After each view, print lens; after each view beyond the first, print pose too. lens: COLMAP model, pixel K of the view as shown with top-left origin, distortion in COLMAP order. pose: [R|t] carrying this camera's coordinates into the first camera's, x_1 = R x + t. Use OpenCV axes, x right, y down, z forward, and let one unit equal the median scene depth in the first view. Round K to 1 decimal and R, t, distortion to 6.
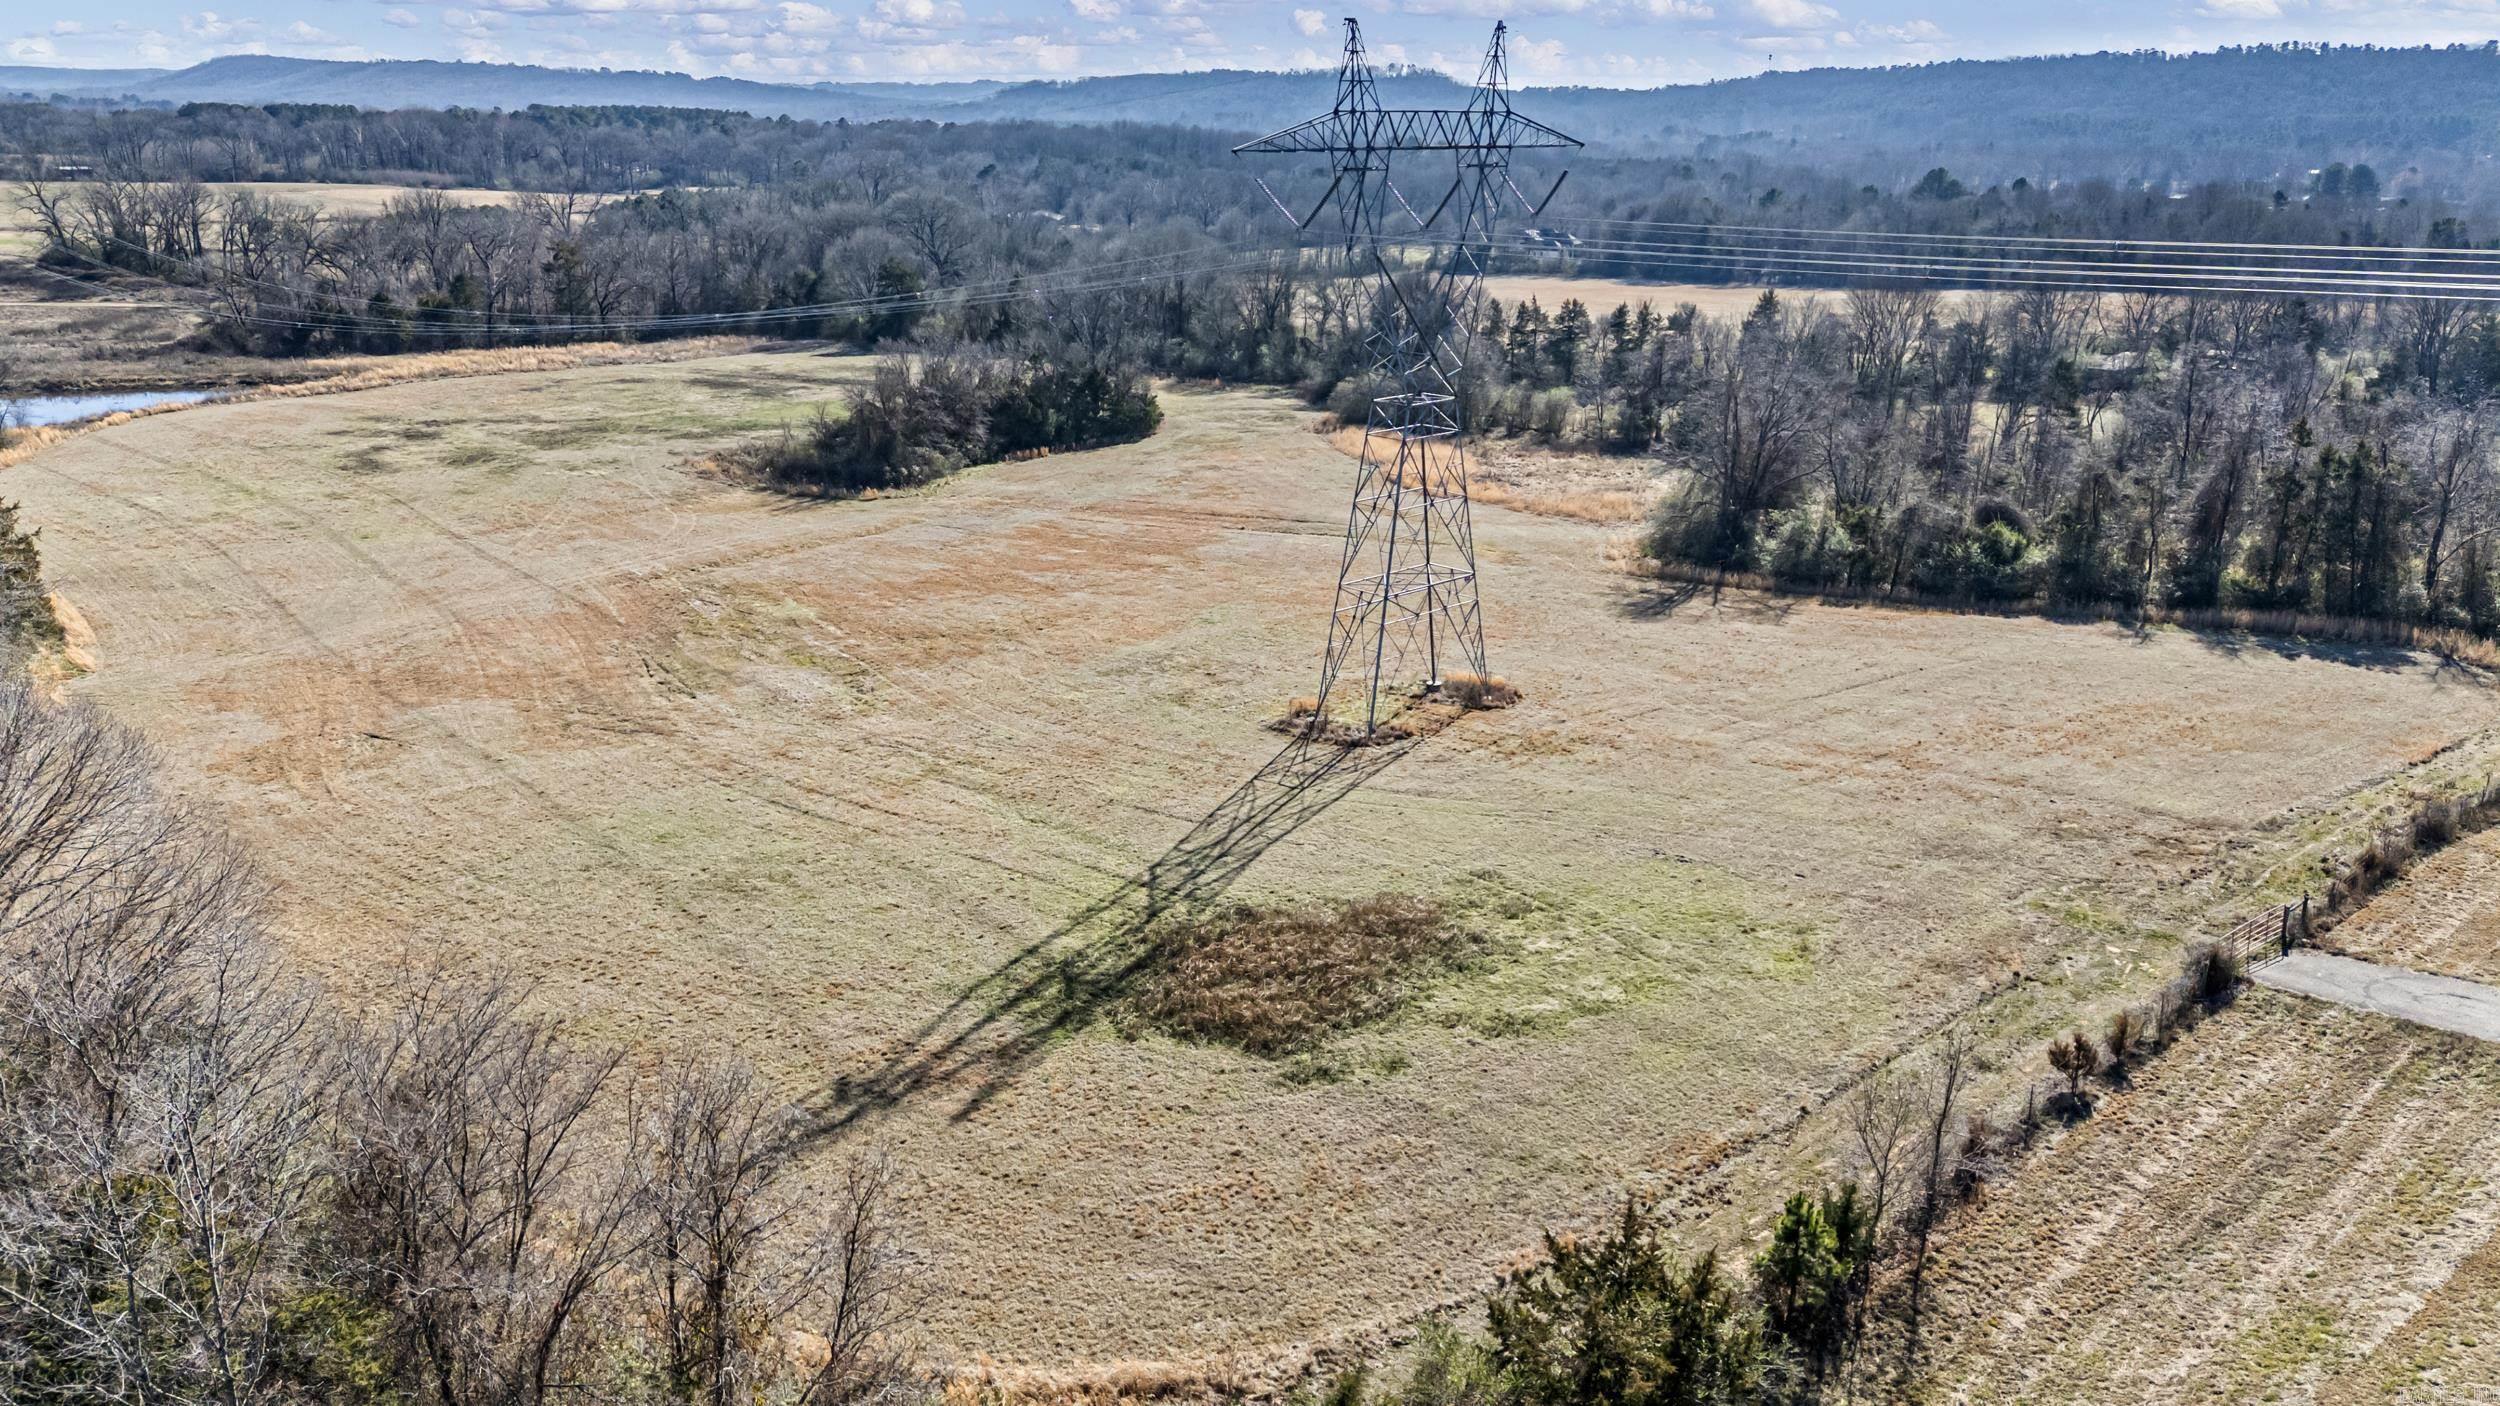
lens RADIAL K [[1828.2, 0, 1250.0], [0, 1828.2, 703.0], [0, 0, 1]] dist [0.068743, -0.070691]
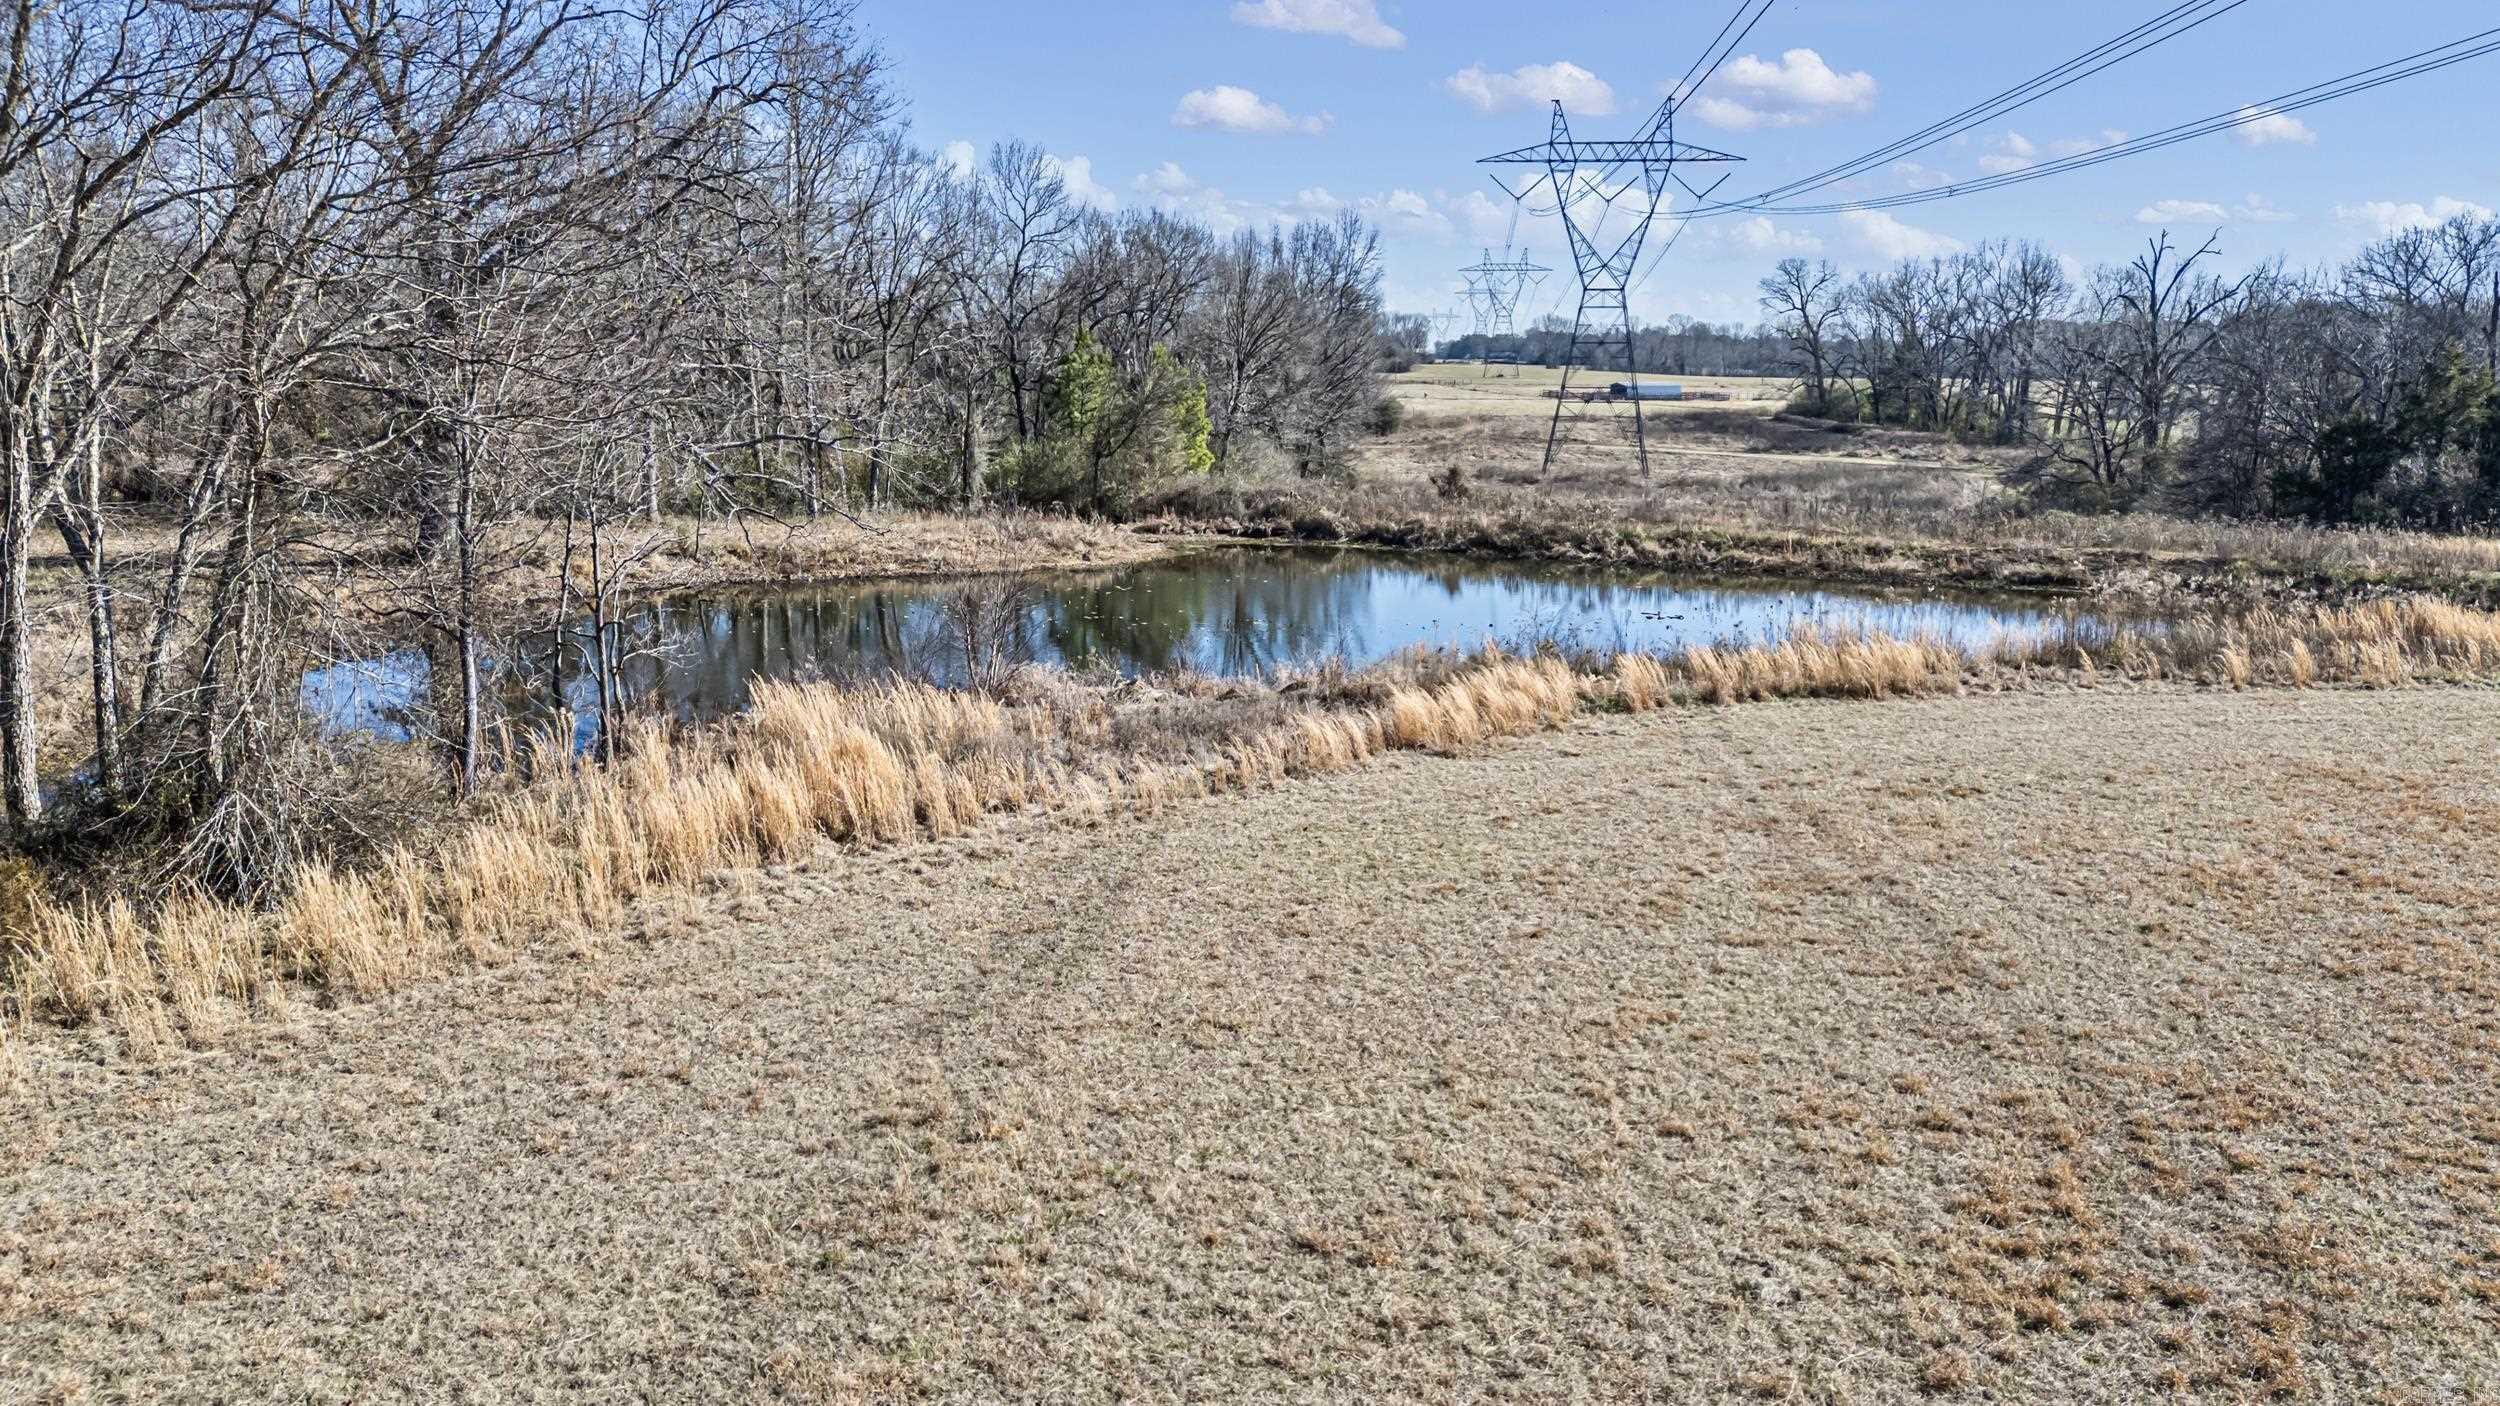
lens RADIAL K [[1828.2, 0, 1250.0], [0, 1828.2, 703.0], [0, 0, 1]] dist [0.068743, -0.070691]
pose [[0.637655, 0.133991, -0.758579, -0.442163], [-0.239028, 0.970565, -0.029490, -0.124545], [0.732299, 0.200127, 0.650913, 0.769190]]
